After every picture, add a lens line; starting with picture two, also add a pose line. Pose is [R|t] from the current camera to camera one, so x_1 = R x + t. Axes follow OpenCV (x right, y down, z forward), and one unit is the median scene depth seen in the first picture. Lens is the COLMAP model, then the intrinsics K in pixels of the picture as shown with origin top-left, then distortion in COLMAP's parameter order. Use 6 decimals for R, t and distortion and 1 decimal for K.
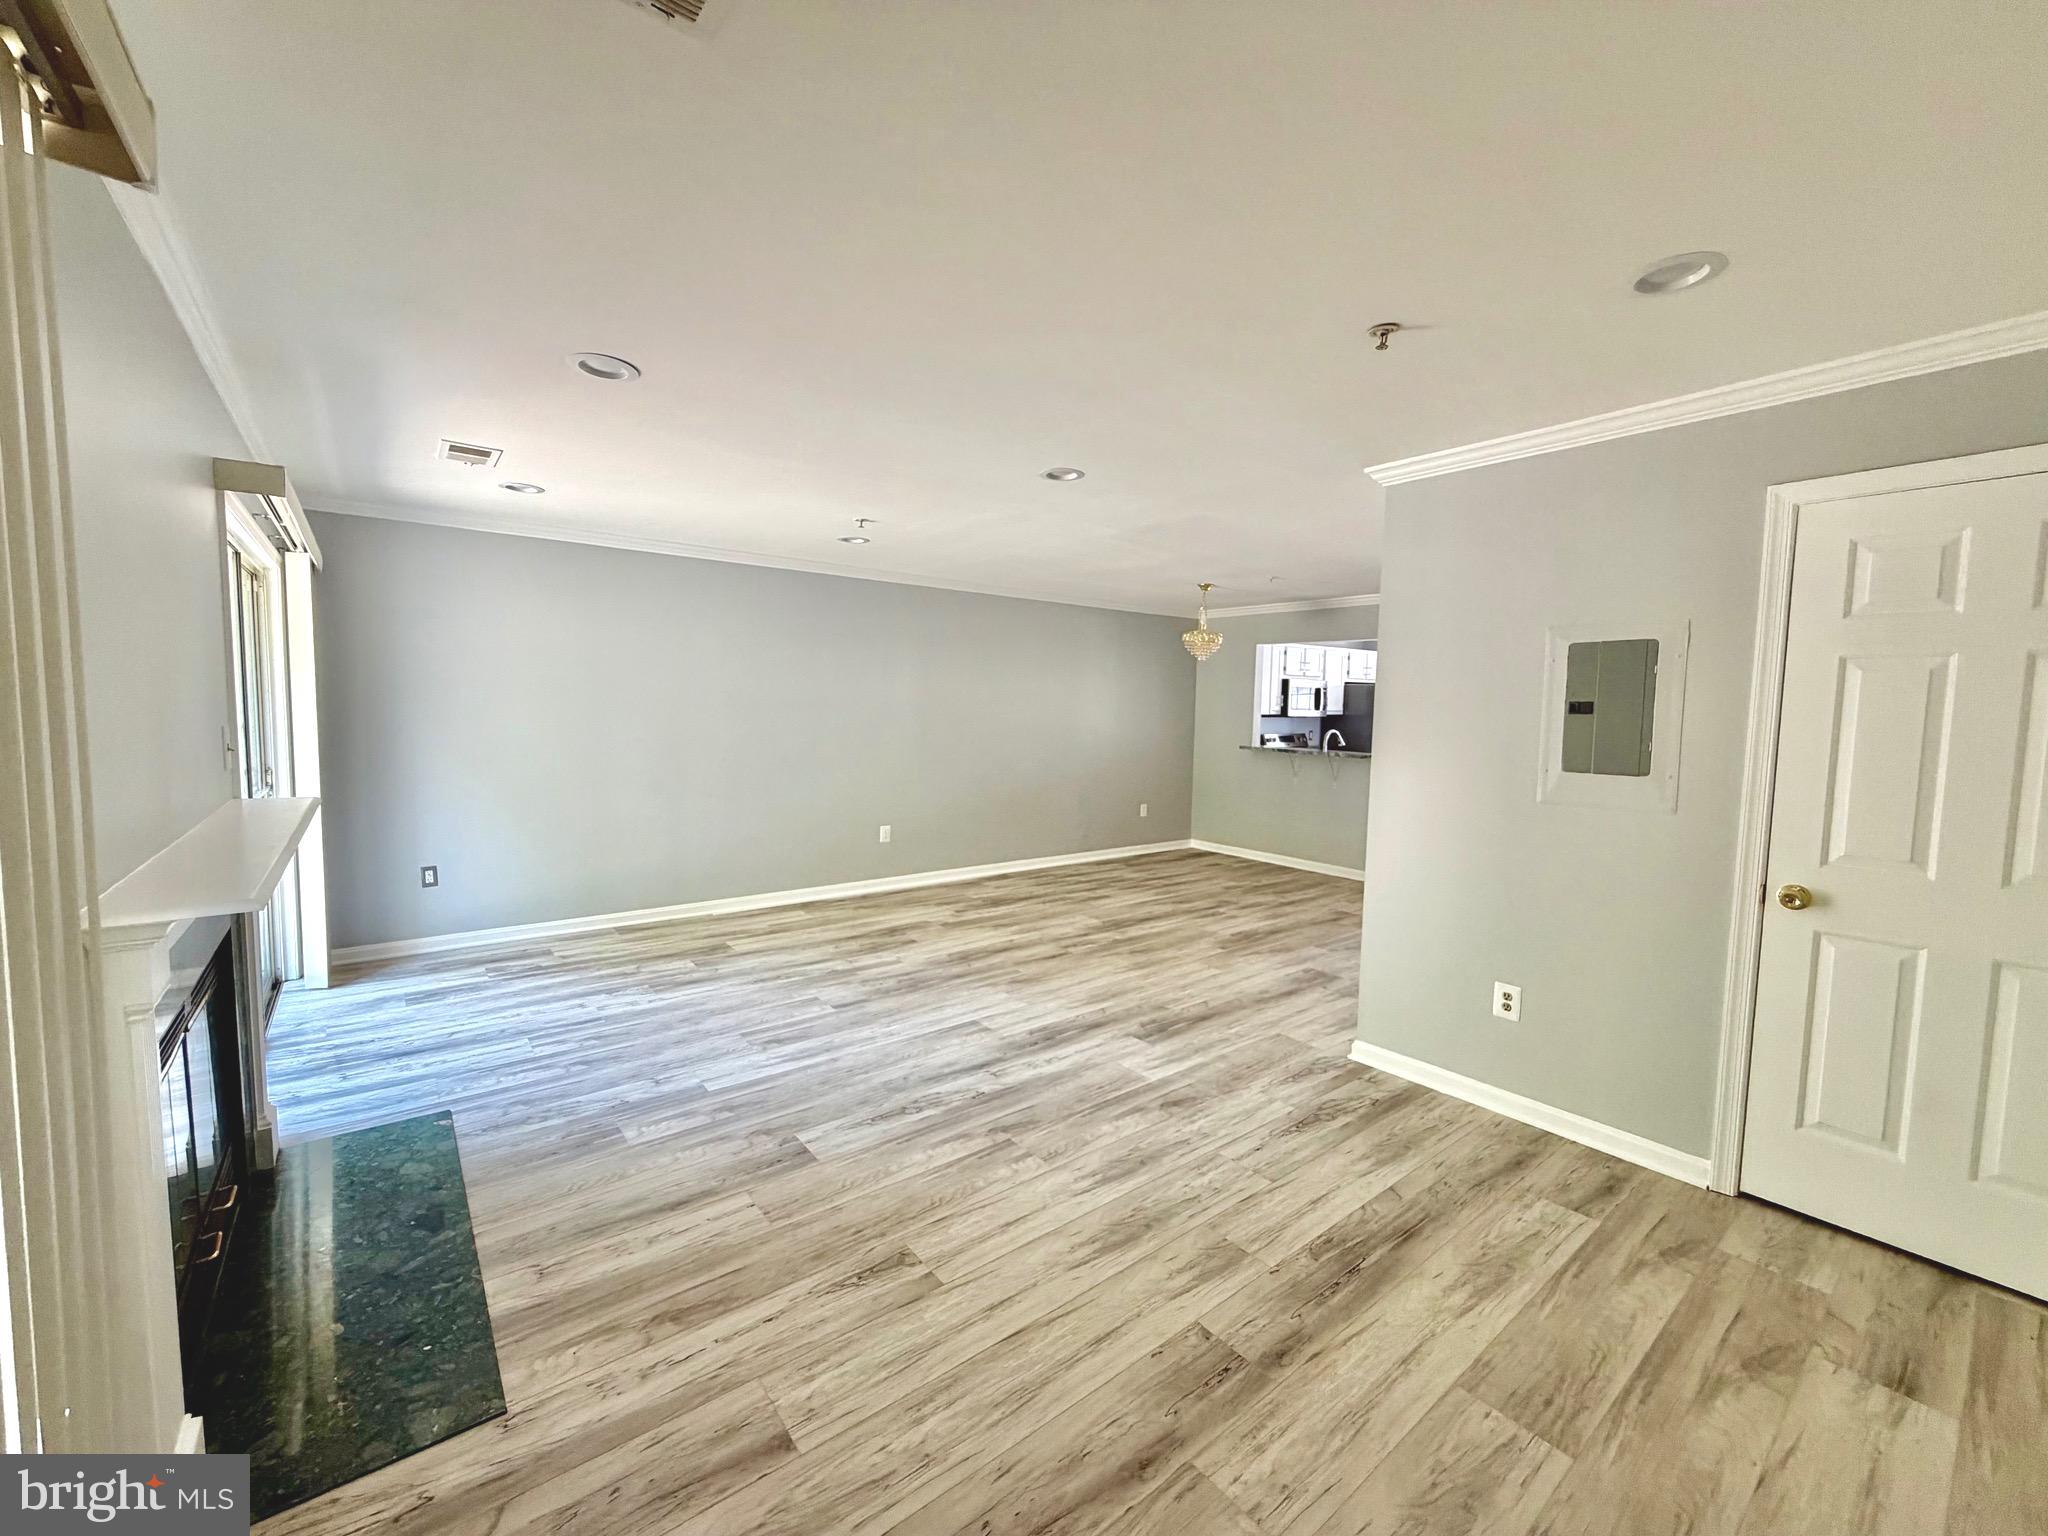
lens RADIAL K [[817.8, 0, 1016.2], [0, 817.8, 766.1], [0, 0, 1]] dist [-0.000288, -0.000255]
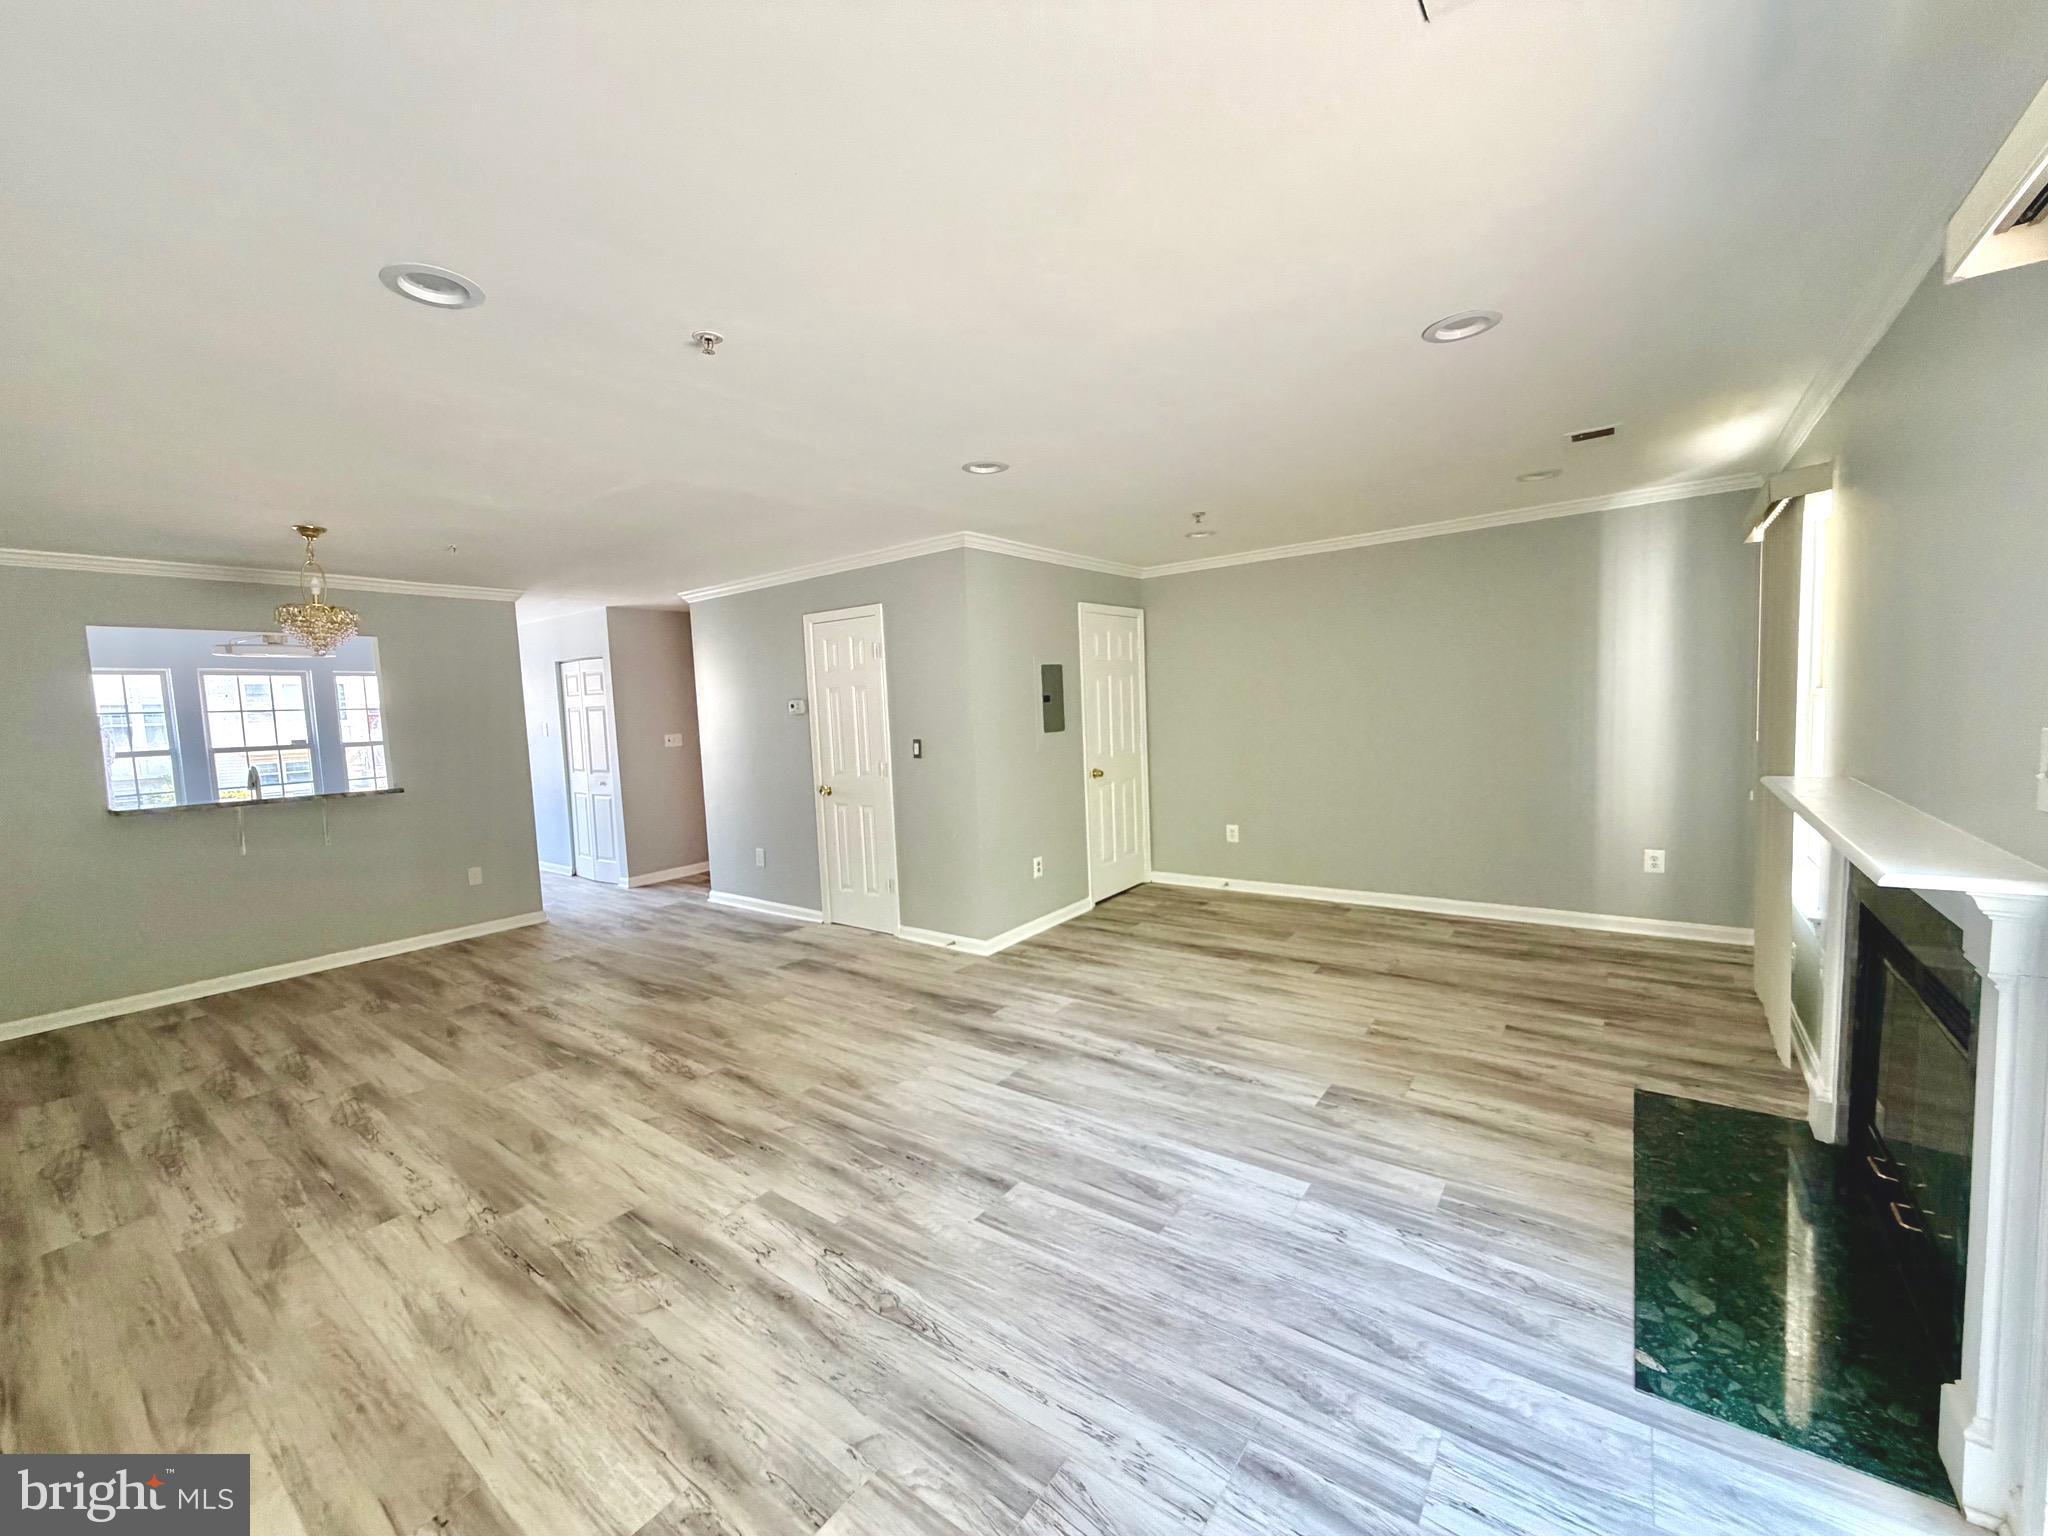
lens RADIAL K [[817.8, 0, 1019.2], [0, 817.8, 770.6], [0, 0, 1]] dist [-0.000288, -0.000255]
pose [[-0.261479, -0.088347, 0.961157, -0.871700], [0.111671, 0.986346, 0.121042, -0.109766], [-0.958728, 0.138983, -0.248043, 1.194159]]
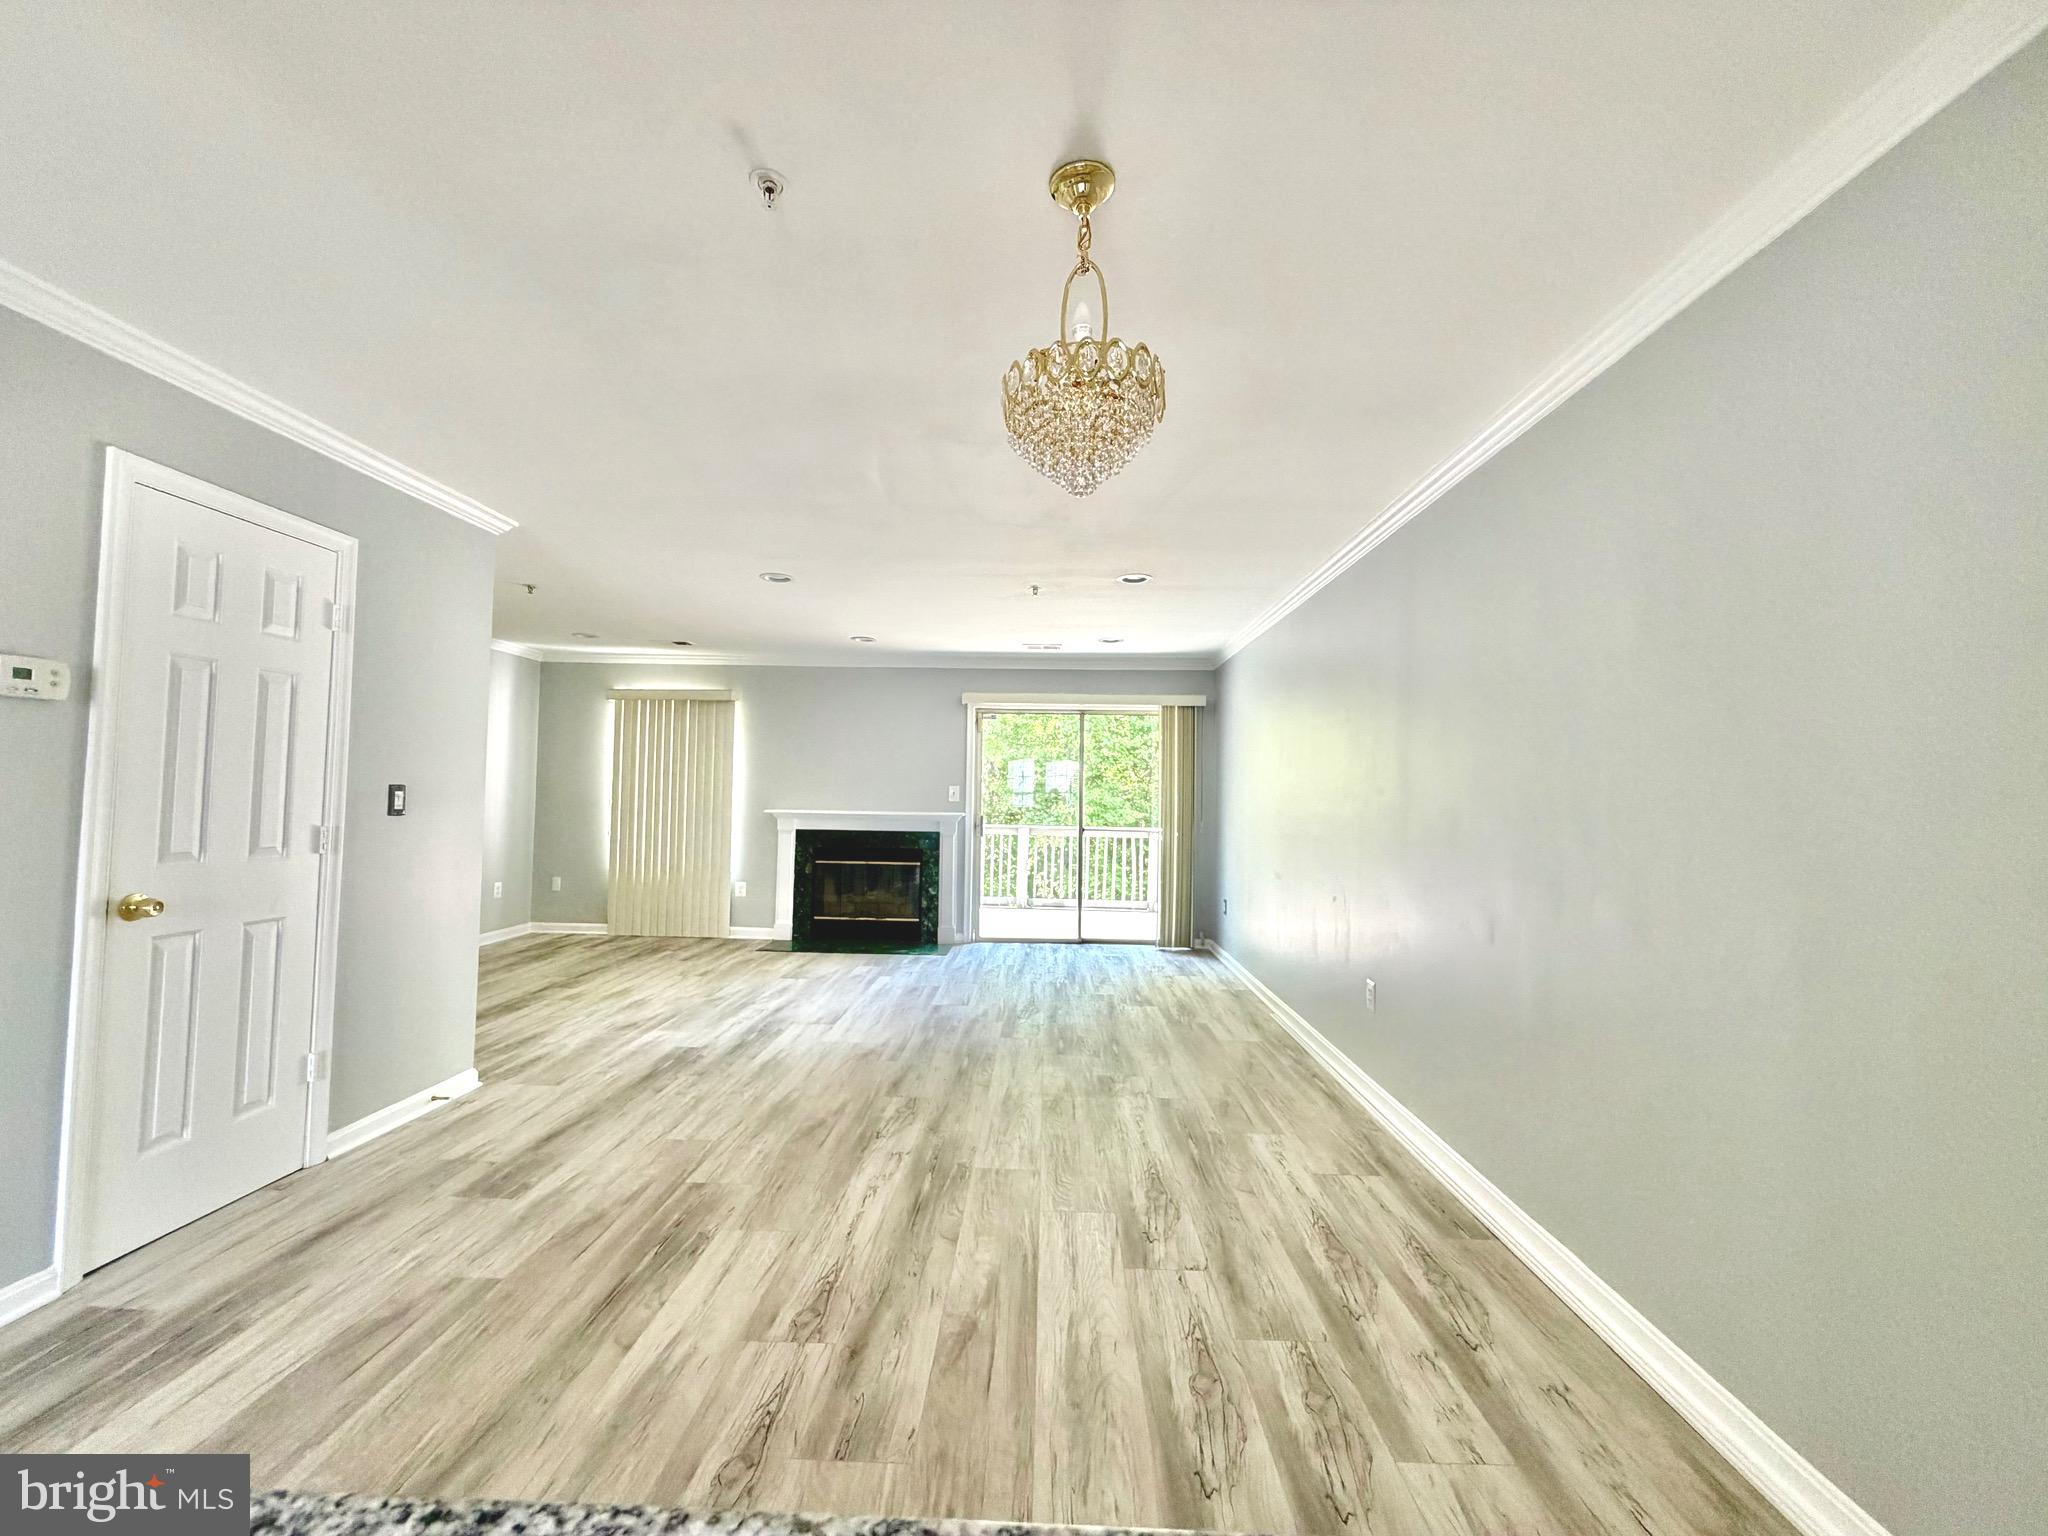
lens RADIAL K [[817.8, 0, 1024.2], [0, 817.8, 761.1], [0, 0, 1]] dist [-0.000288, -0.000255]
pose [[-0.638292, -0.065724, -0.766983, 0.744385], [-0.088588, 0.996000, -0.011625, -0.084792], [0.764680, 0.060526, -0.641562, 2.041914]]
